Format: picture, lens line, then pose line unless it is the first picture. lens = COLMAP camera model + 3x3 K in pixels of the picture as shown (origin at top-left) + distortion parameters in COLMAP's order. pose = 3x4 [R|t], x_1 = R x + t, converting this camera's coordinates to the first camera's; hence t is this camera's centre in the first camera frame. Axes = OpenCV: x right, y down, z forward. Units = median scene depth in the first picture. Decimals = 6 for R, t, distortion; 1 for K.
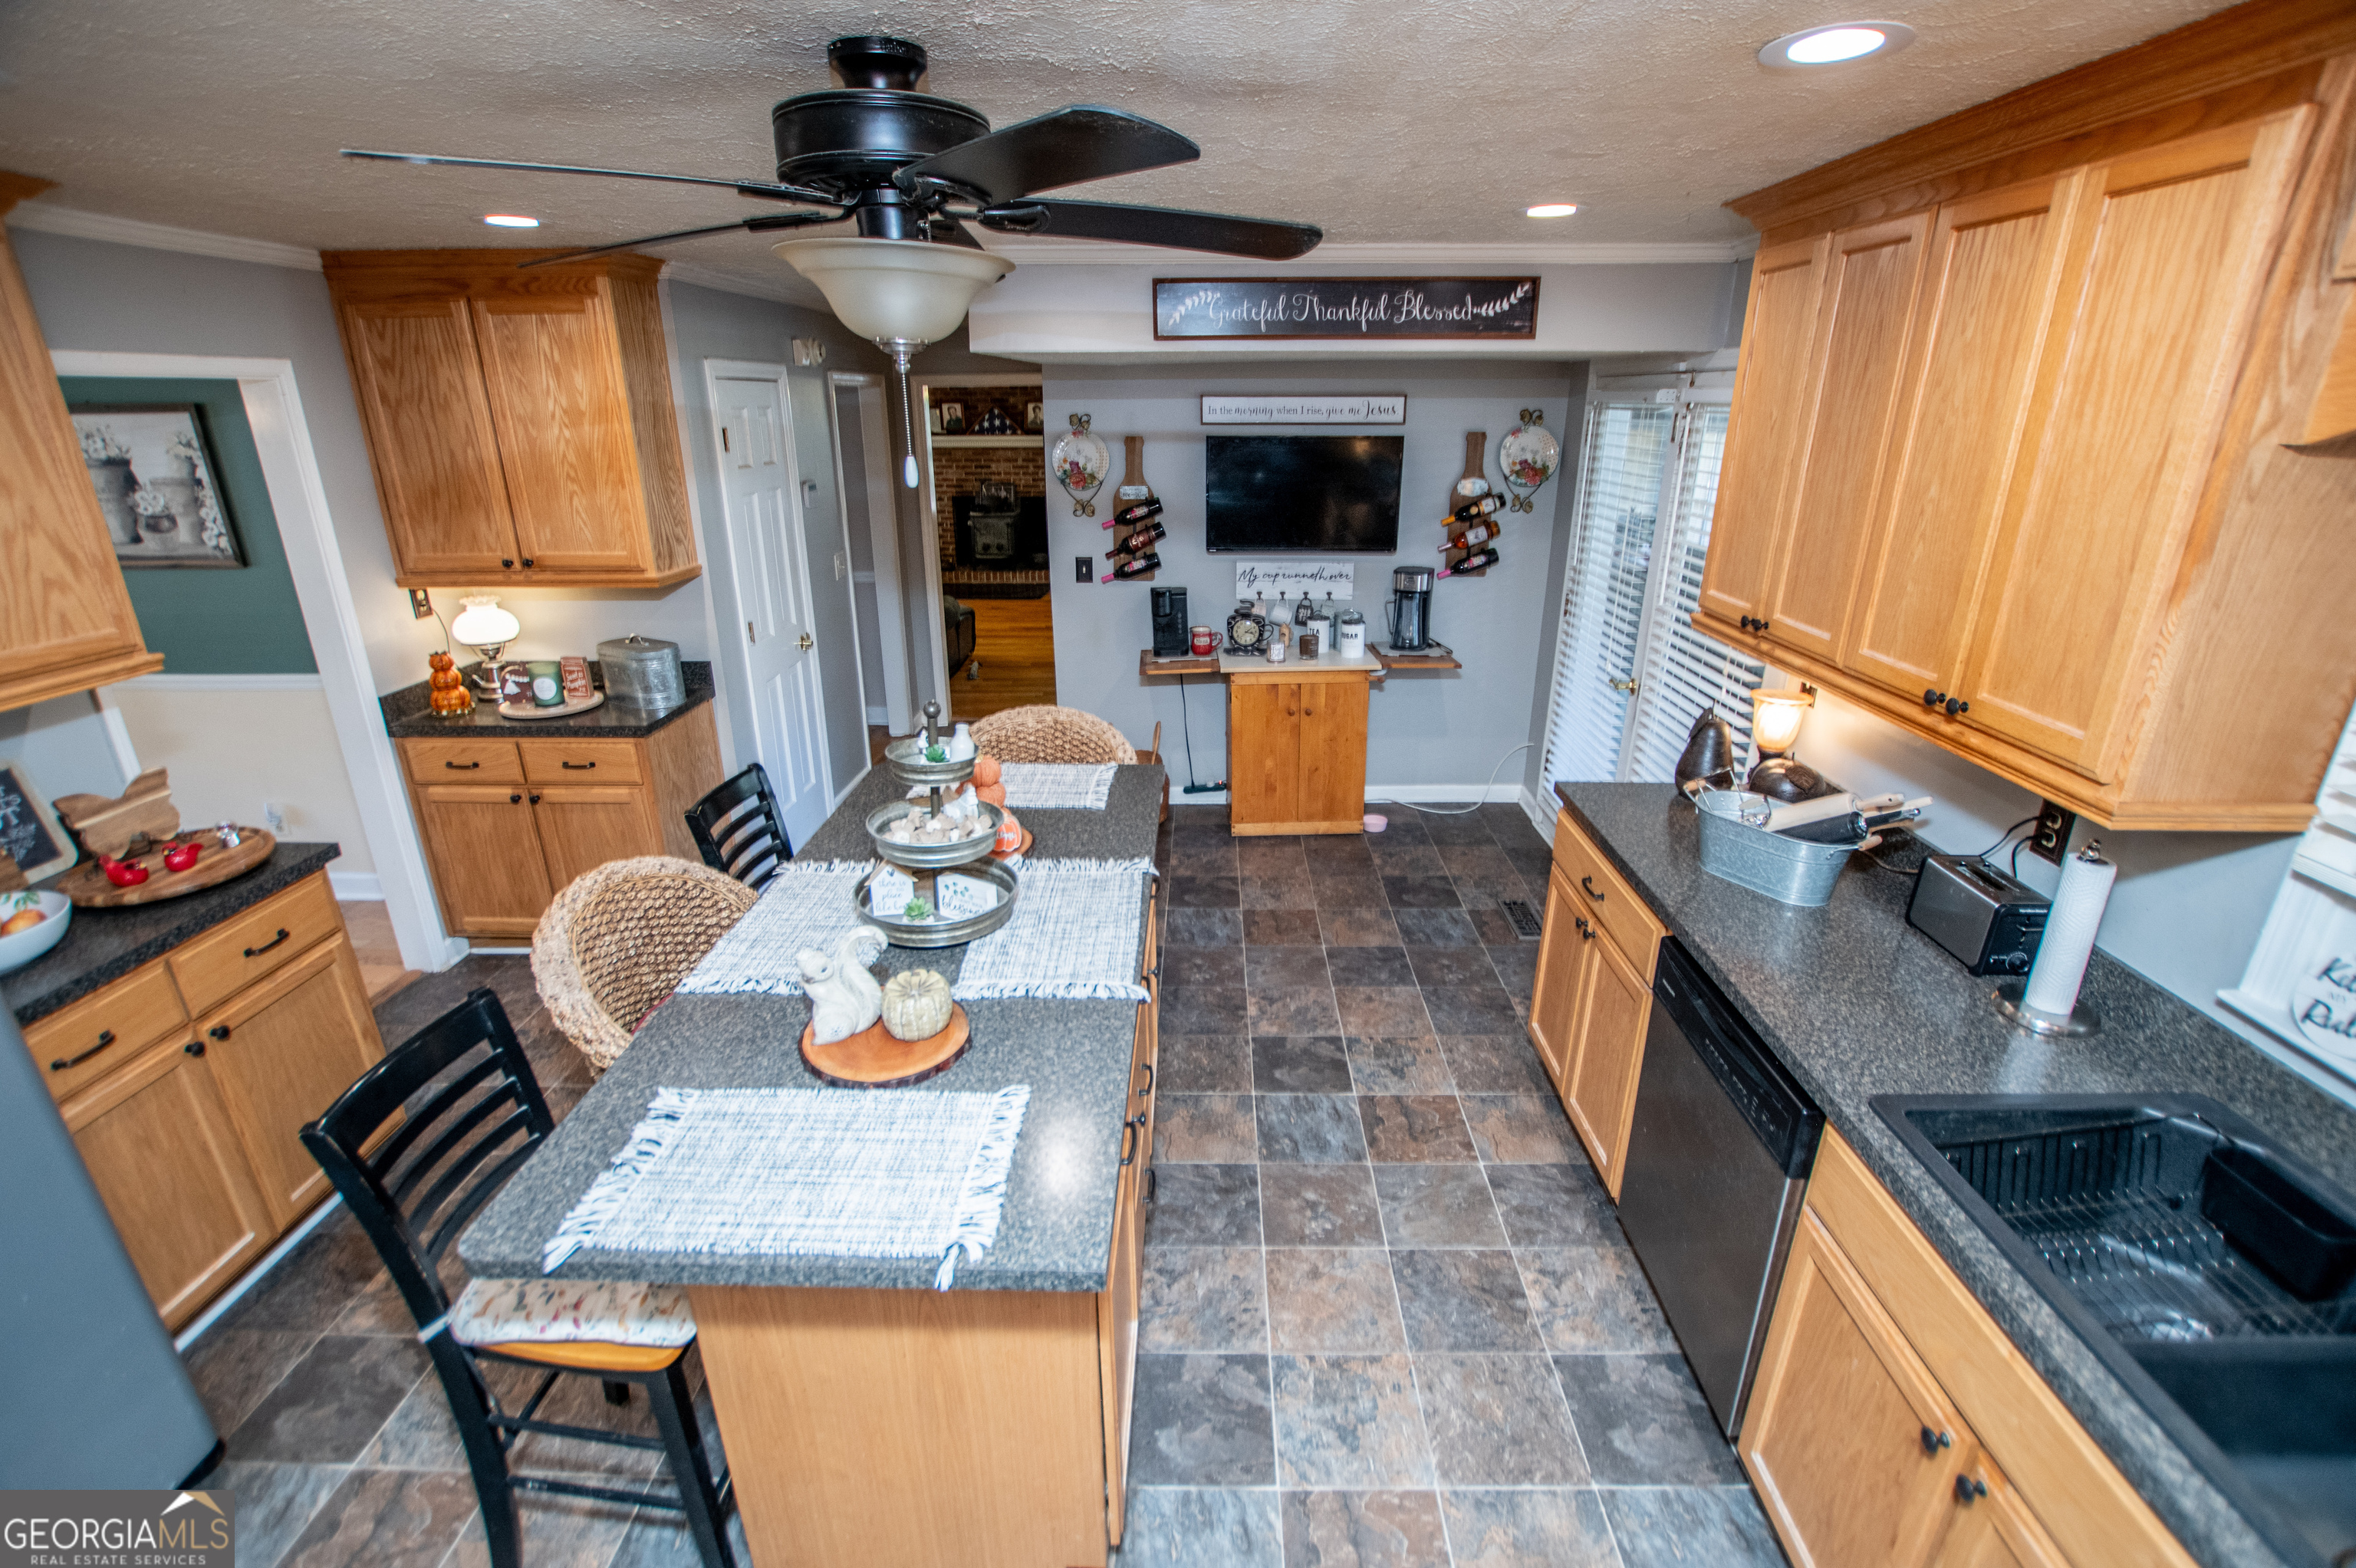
lens RADIAL K [[1050.3, 0, 1188.4], [0, 1050.3, 801.3], [0, 0, 1]] dist [-0.037278, 0.007567]
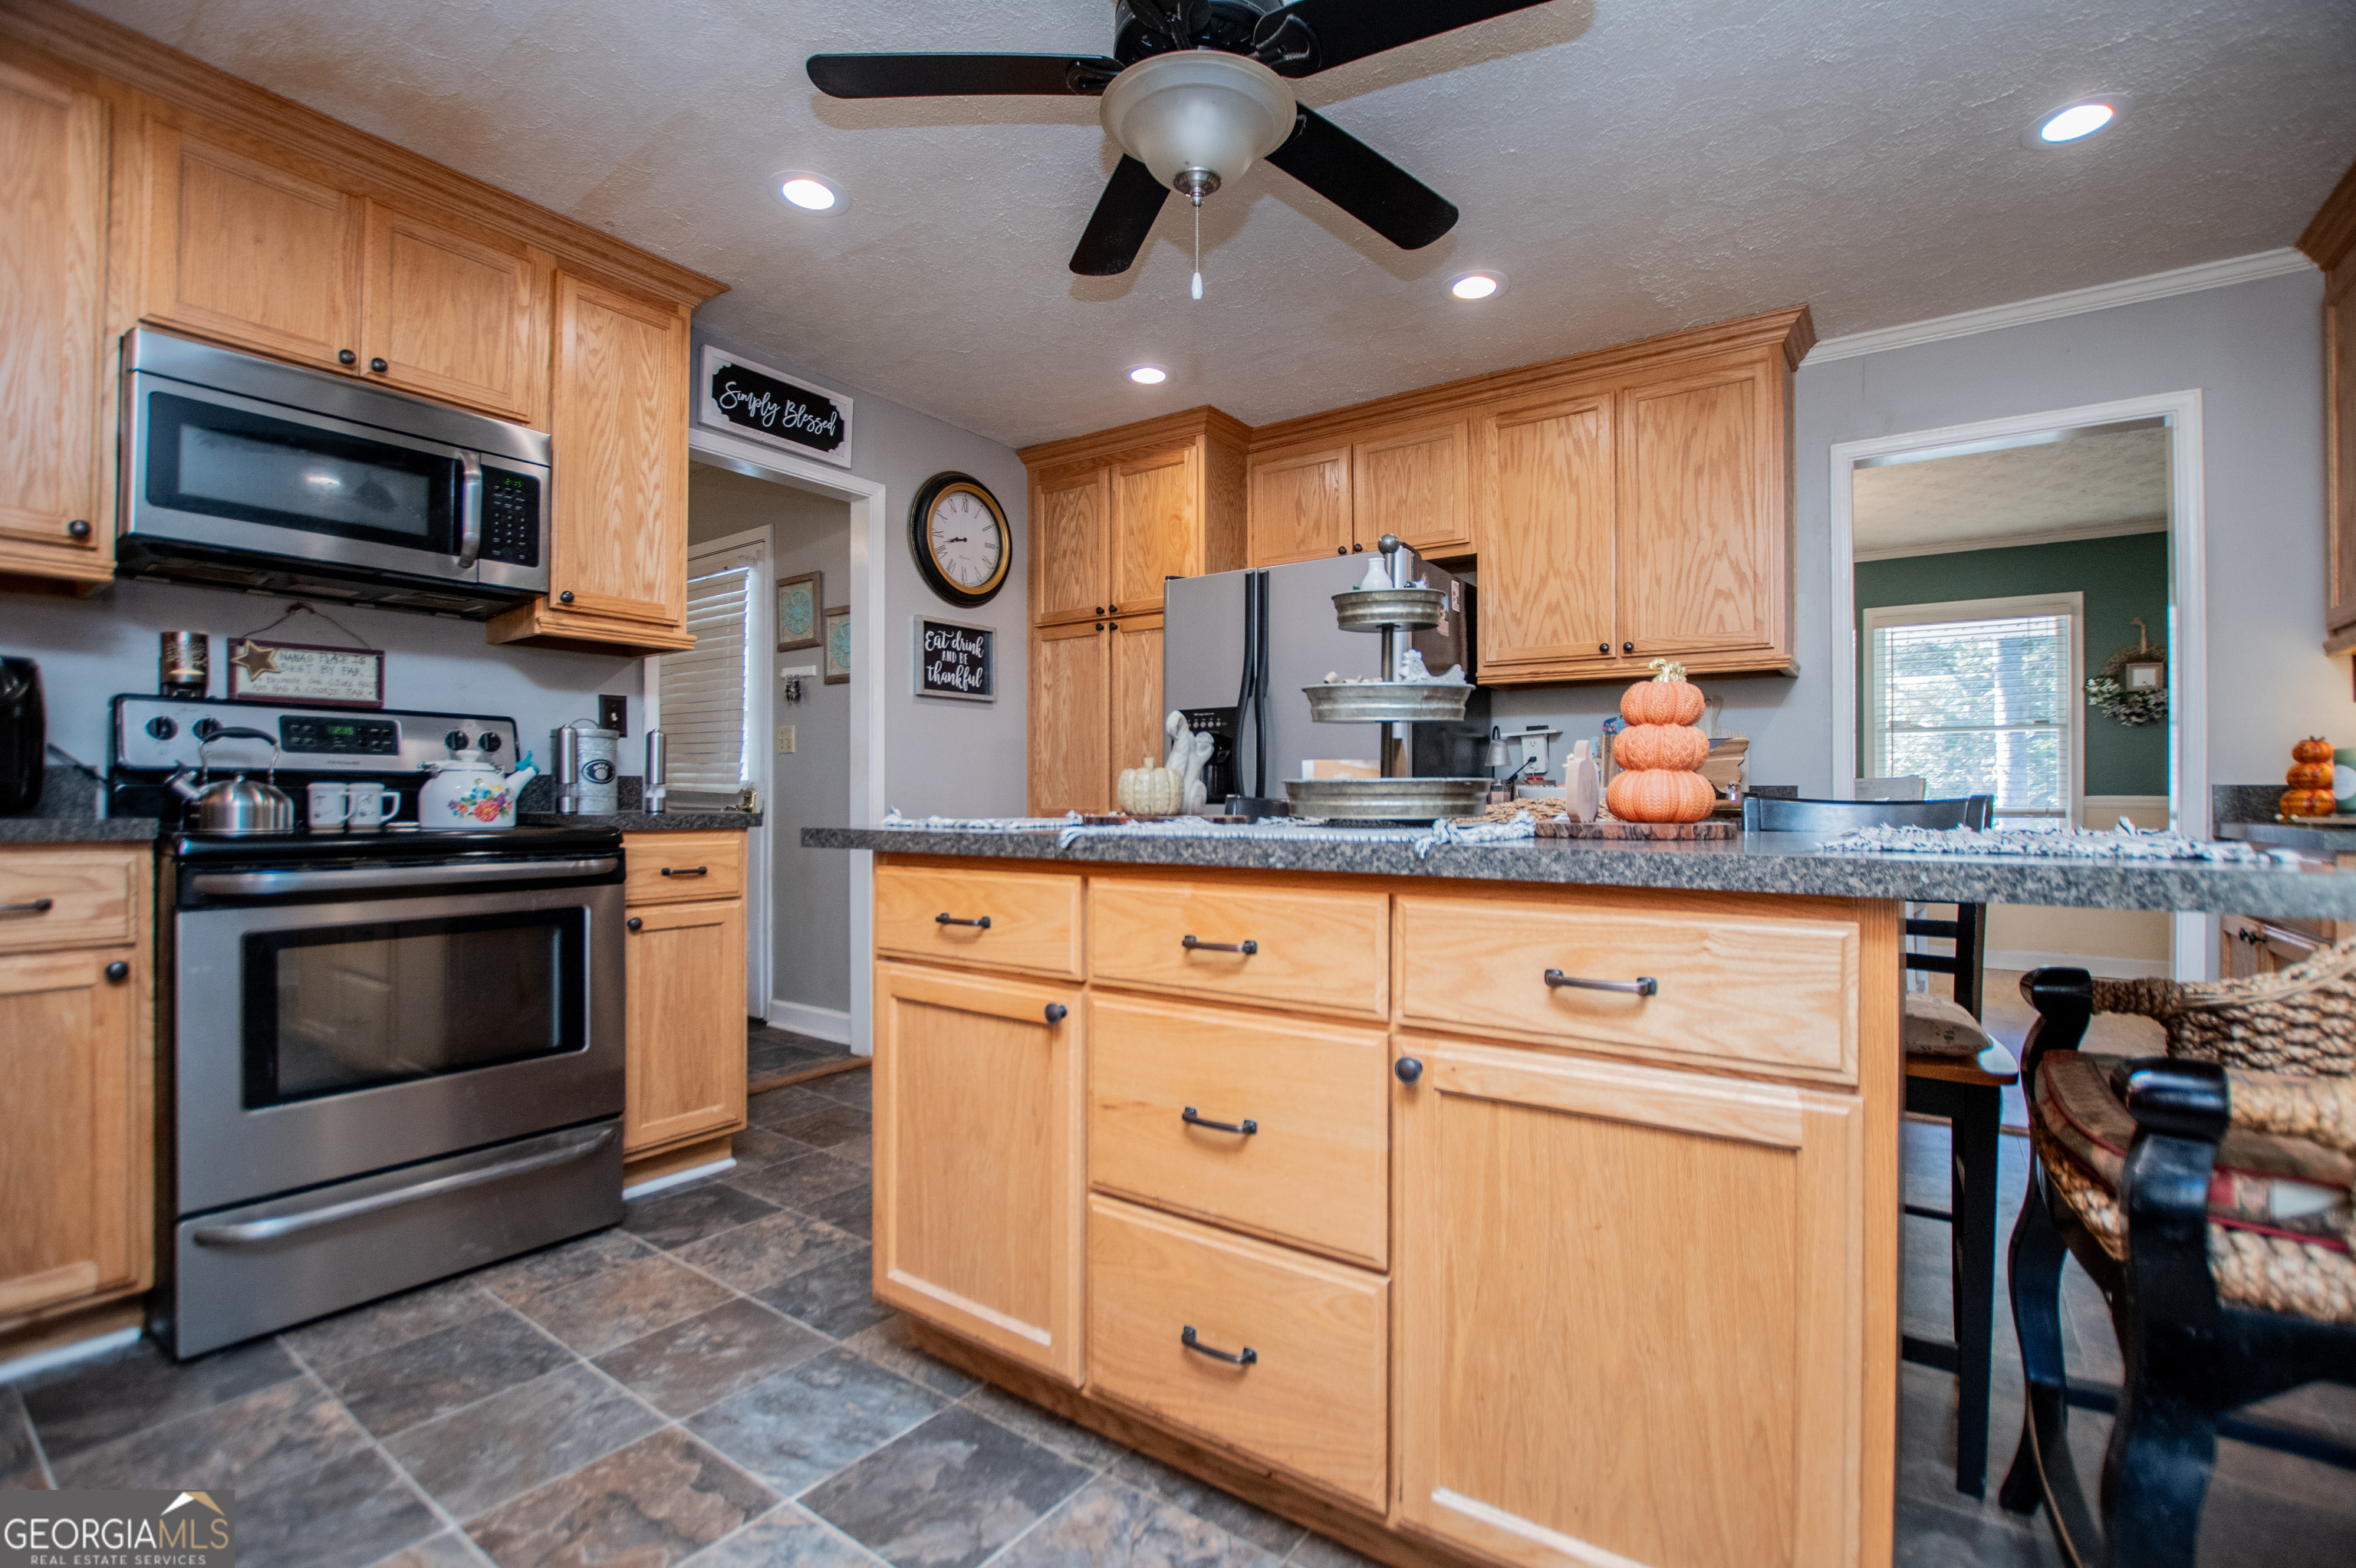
lens RADIAL K [[1050.3, 0, 1207.1], [0, 1050.3, 782.9], [0, 0, 1]] dist [-0.037278, 0.007567]
pose [[-0.560492, -0.018298, -0.827958, 0.419888], [-0.302559, 0.935172, 0.184152, -0.152654], [0.770913, 0.353722, -0.529693, 1.215811]]
